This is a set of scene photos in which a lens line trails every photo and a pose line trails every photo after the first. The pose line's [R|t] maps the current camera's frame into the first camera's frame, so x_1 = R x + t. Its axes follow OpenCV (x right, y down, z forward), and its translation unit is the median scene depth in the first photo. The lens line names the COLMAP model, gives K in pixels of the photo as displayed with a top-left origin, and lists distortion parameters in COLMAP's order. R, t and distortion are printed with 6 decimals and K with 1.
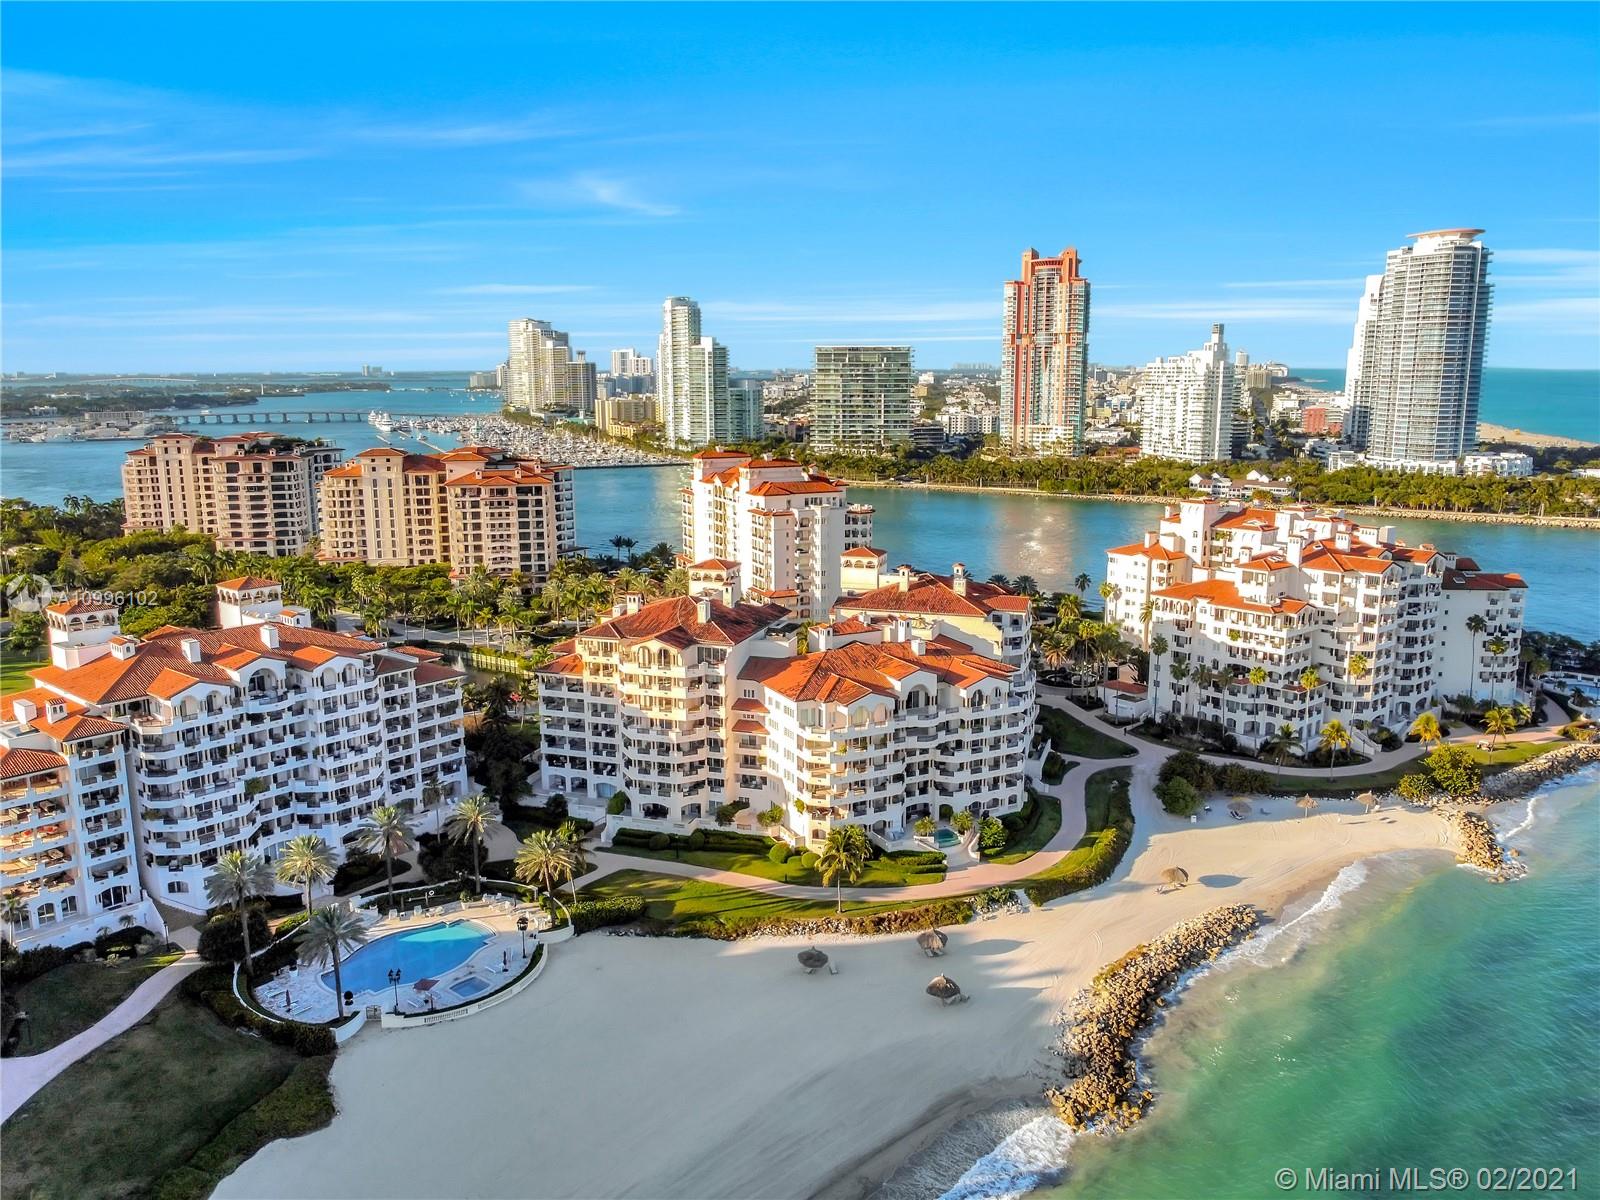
lens RADIAL K [[1212.3, 0, 798.2], [0, 1212.3, 597.6], [0, 0, 1]] dist [-0.002102, 0.000961]
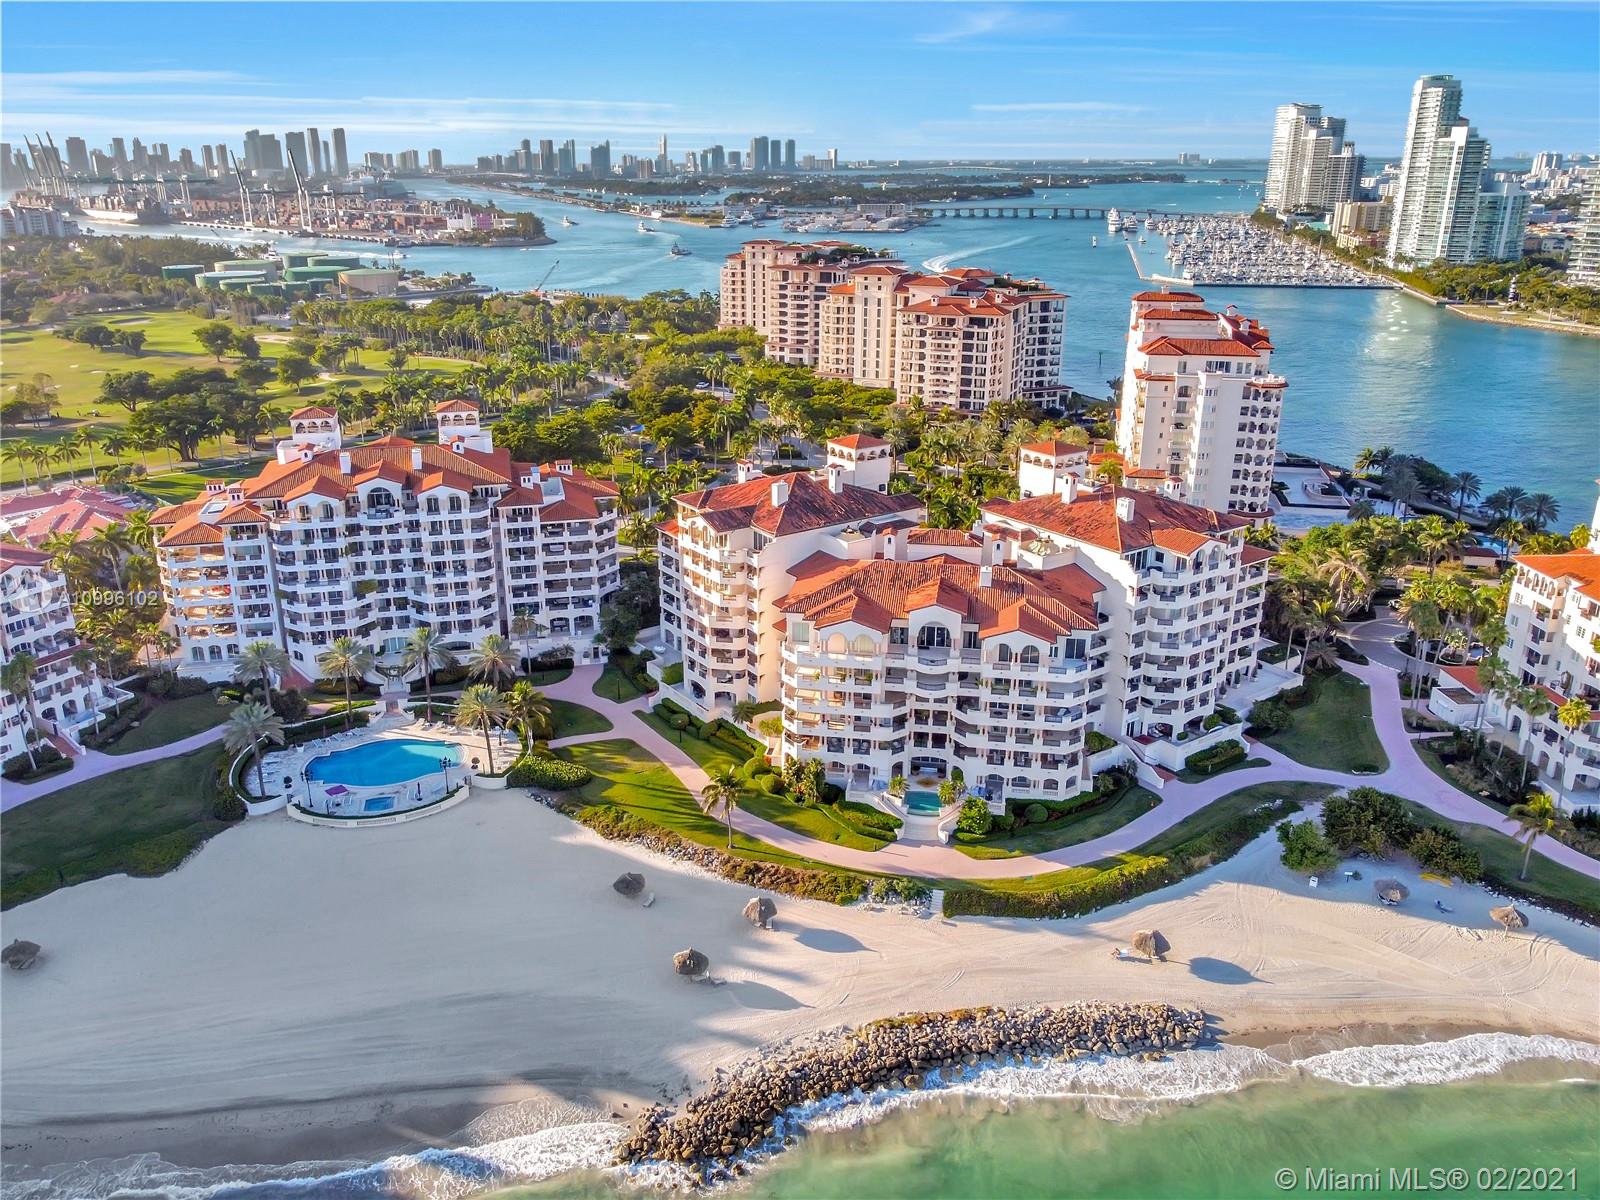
lens RADIAL K [[1231.4, 0, 768.0], [0, 1231.4, 598.9], [0, 0, 1]] dist [0.005998, -0.010770]
pose [[0.795645, 0.202340, -0.570970, 0.364309], [-0.109575, 0.975089, 0.192860, -0.070257], [0.595770, -0.090884, 0.797996, 0.191990]]
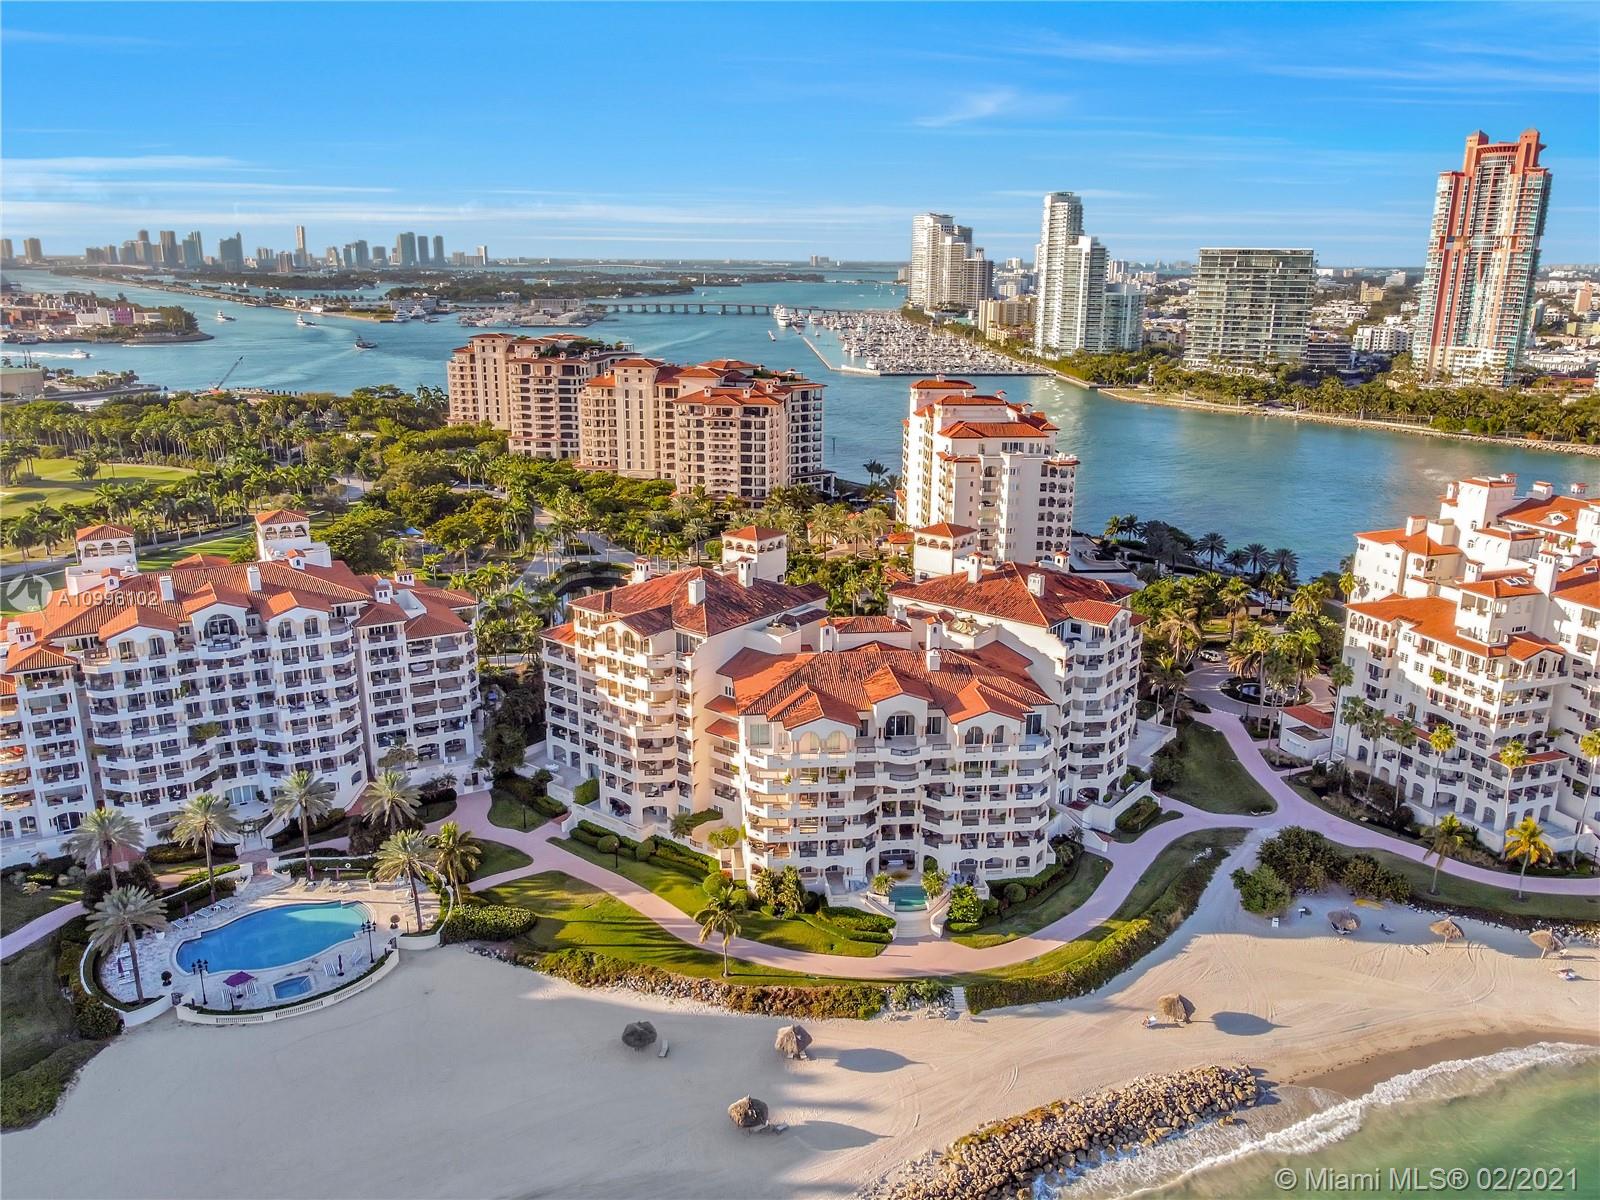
lens RADIAL K [[1214.9, 0, 808.1], [0, 1214.9, 602.1], [0, 0, 1]] dist [0.000350, -0.005344]
pose [[0.940567, 0.104244, -0.323212, 0.222213], [-0.075739, 0.992142, 0.099587, -0.058390], [0.331054, -0.069188, 0.941072, 0.156773]]
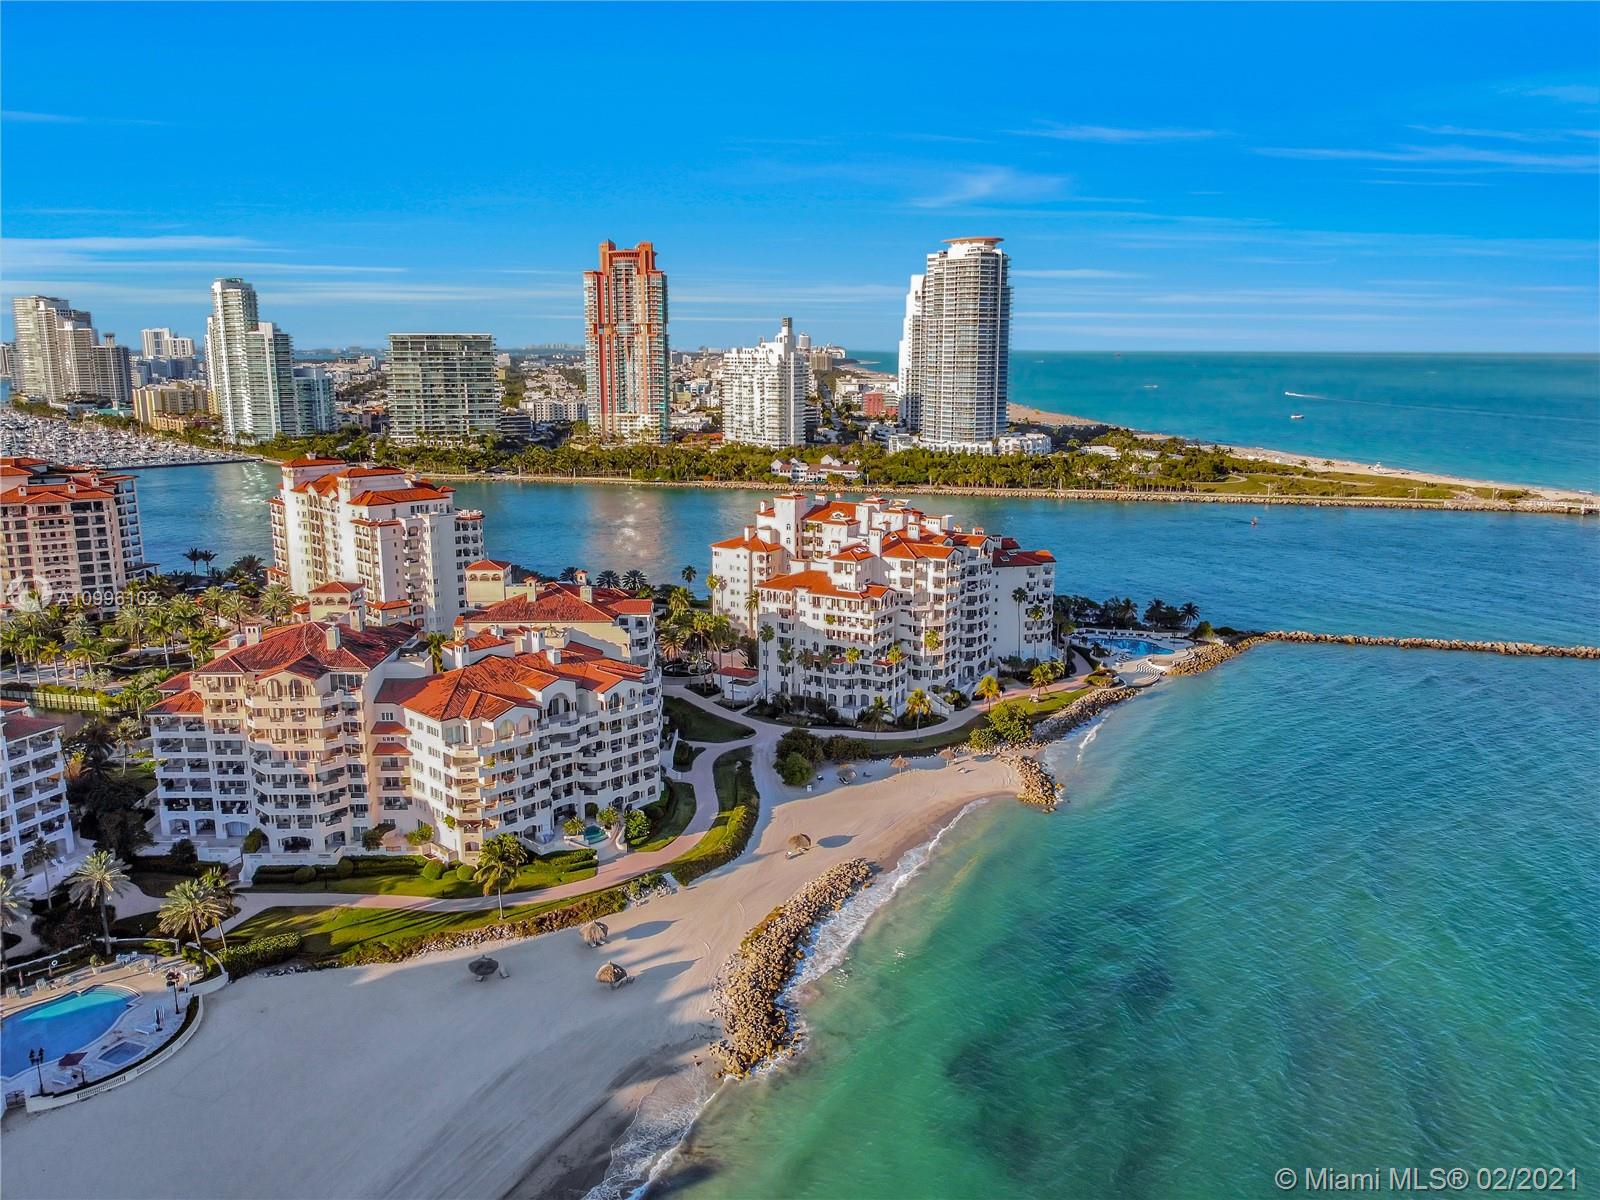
lens RADIAL K [[1210.8, 0, 800.0], [0, 1210.8, 600.0], [0, 0, 1]] dist [-0.001930, -0.013049]
pose [[0.942162, -0.064242, 0.328942, -0.032726], [0.058298, 0.997909, 0.027913, -0.019491], [-0.330048, -0.007122, 0.943937, -0.046622]]
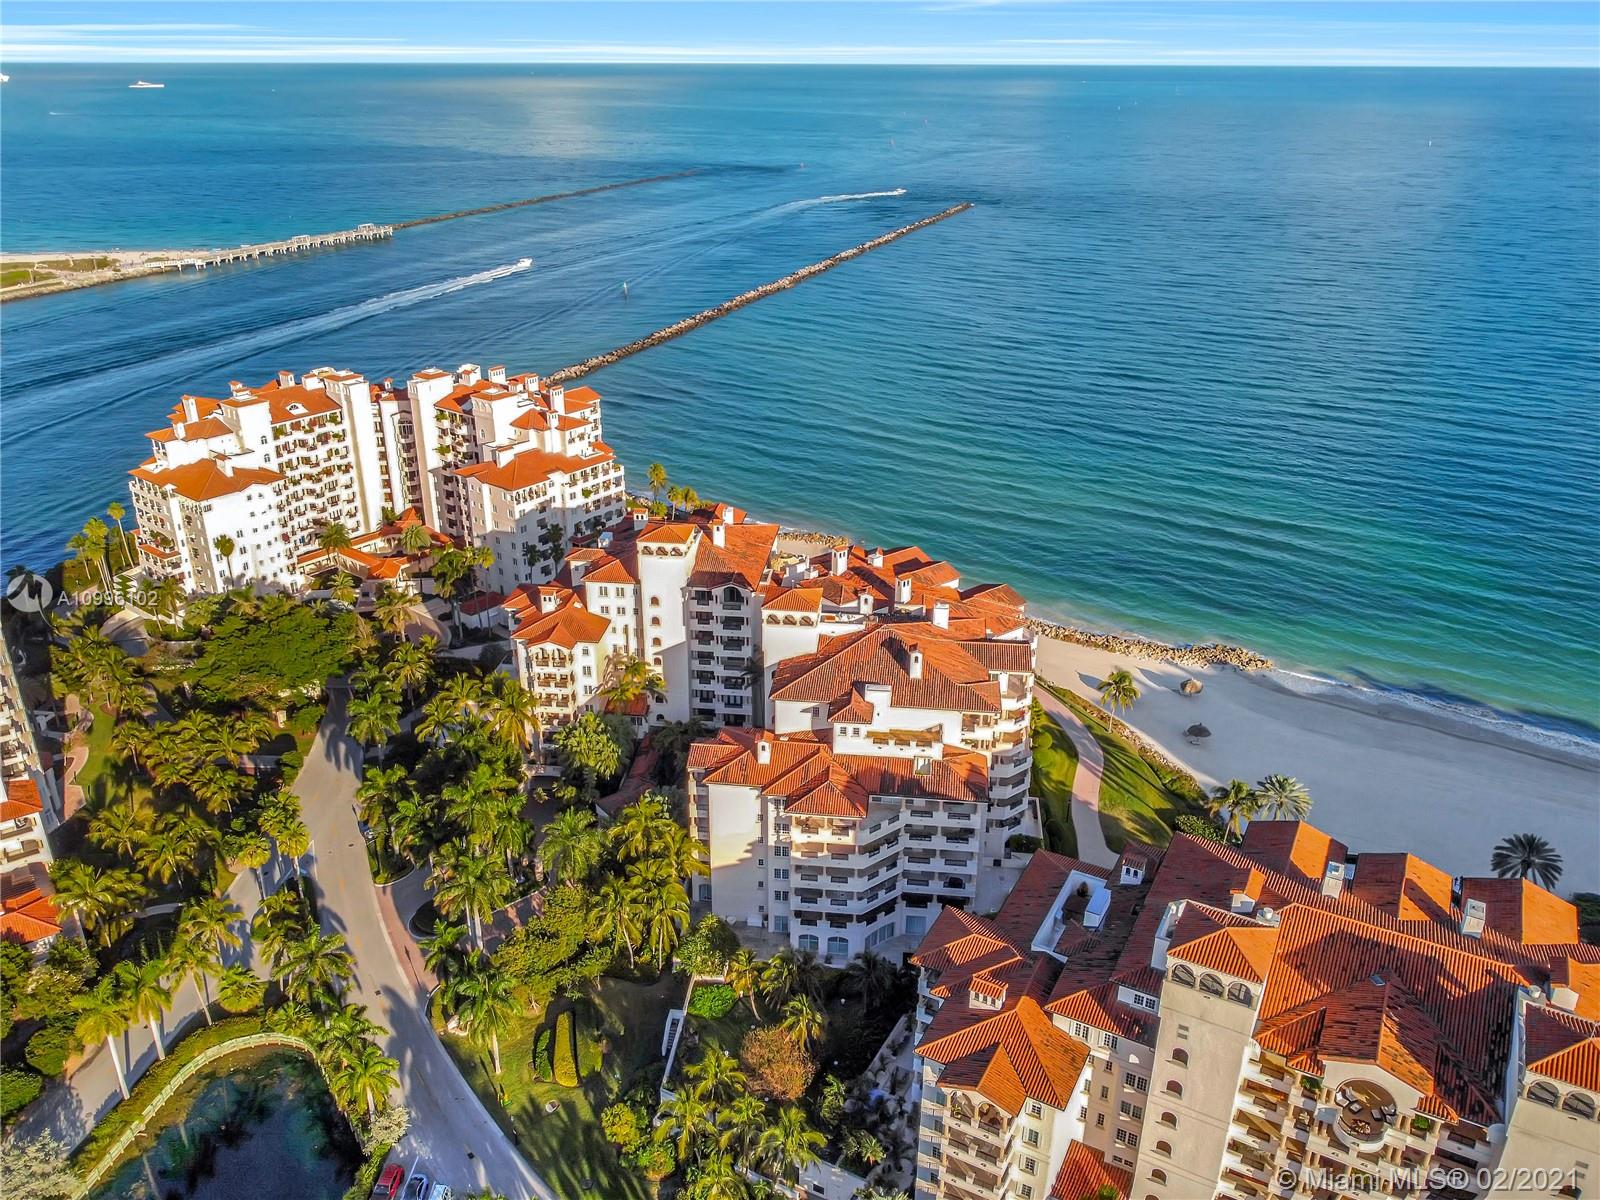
lens RADIAL K [[1214.9, 0, 808.1], [0, 1214.9, 602.1], [0, 0, 1]] dist [0.000350, -0.005344]
pose [[-0.201211, -0.397880, 0.895101, -0.632500], [0.181838, 0.882735, 0.433259, -0.294790], [-0.962522, 0.249940, -0.105266, 0.916911]]
